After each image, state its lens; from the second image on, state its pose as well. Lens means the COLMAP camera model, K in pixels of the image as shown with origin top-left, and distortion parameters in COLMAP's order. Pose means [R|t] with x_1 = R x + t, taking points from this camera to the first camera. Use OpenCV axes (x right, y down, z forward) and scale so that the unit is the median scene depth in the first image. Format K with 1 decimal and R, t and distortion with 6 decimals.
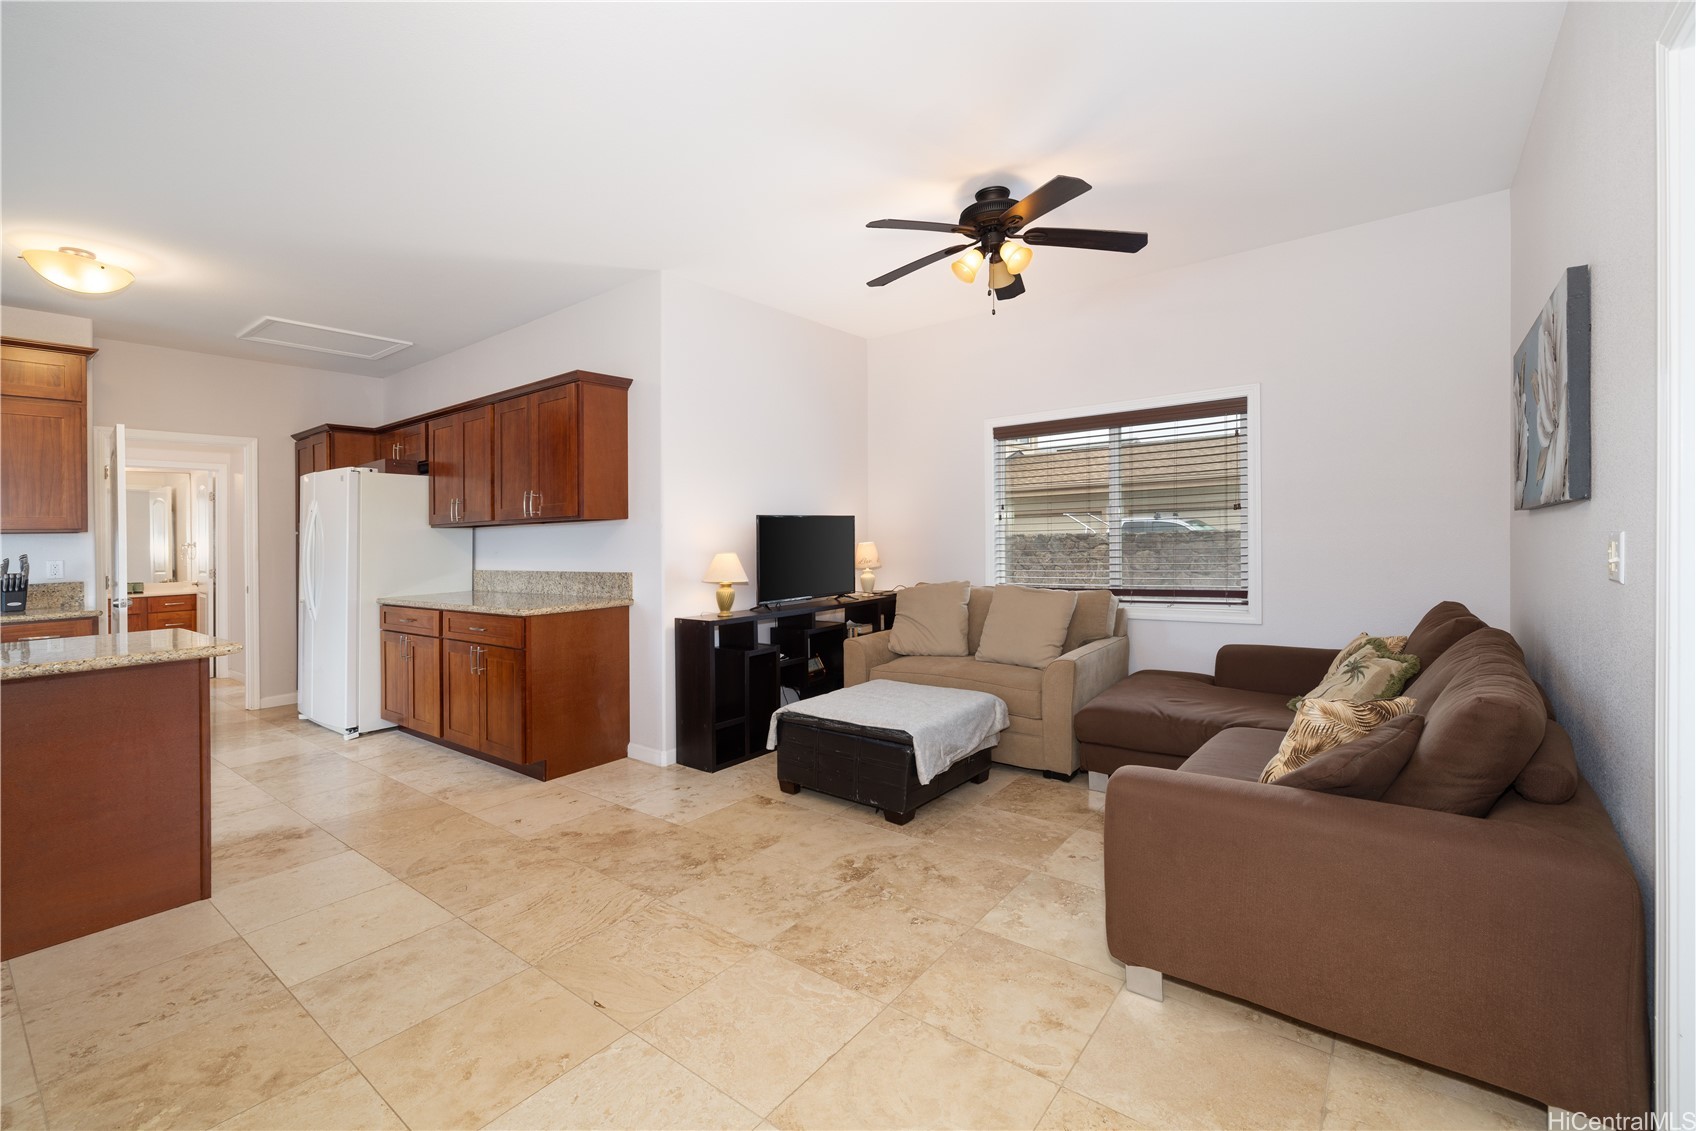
lens RADIAL K [[725.1, 0, 846.0], [0, 725.1, 556.7], [0, 0, 1]] dist [0.004673, 0.000873]
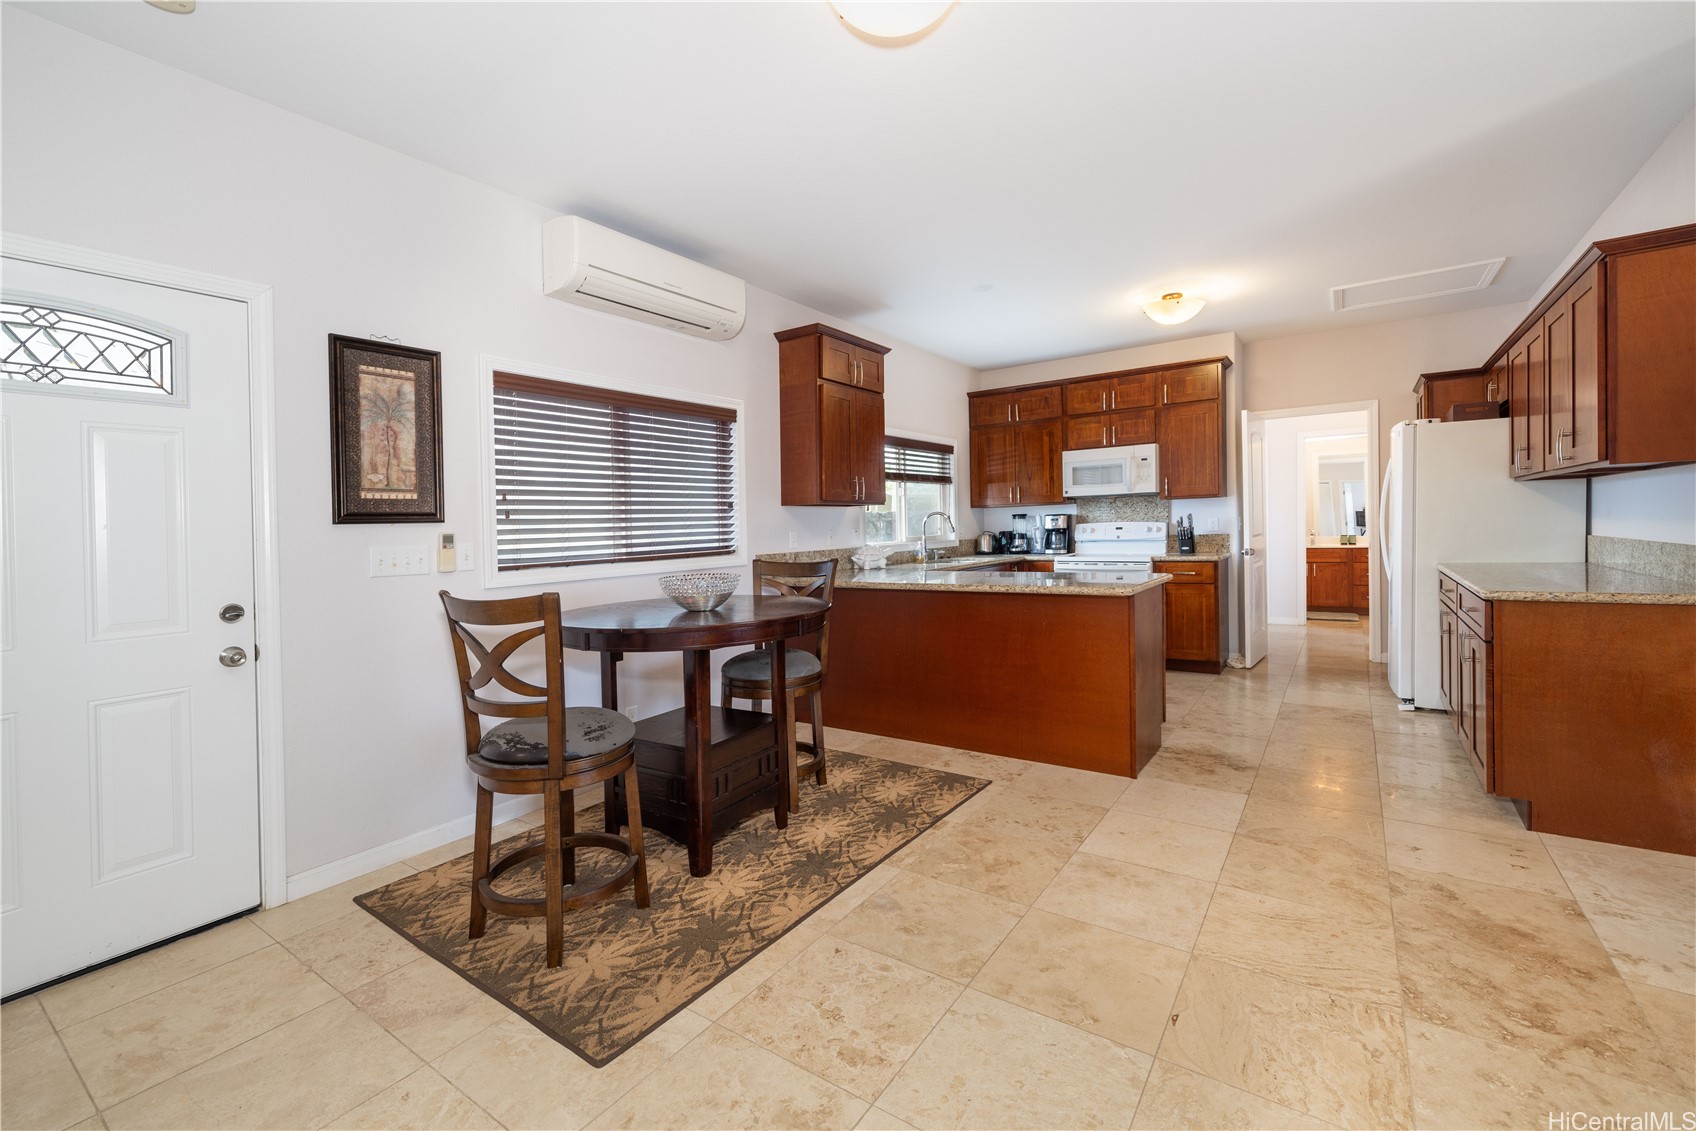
lens RADIAL K [[725.1, 0, 831.4], [0, 725.1, 522.6], [0, 0, 1]] dist [0.004673, 0.000873]
pose [[0.048441, 0.017296, -0.998676, 0.366457], [0.003683, 0.999840, 0.017495, -0.018683], [0.998819, -0.004526, 0.048369, 0.353573]]
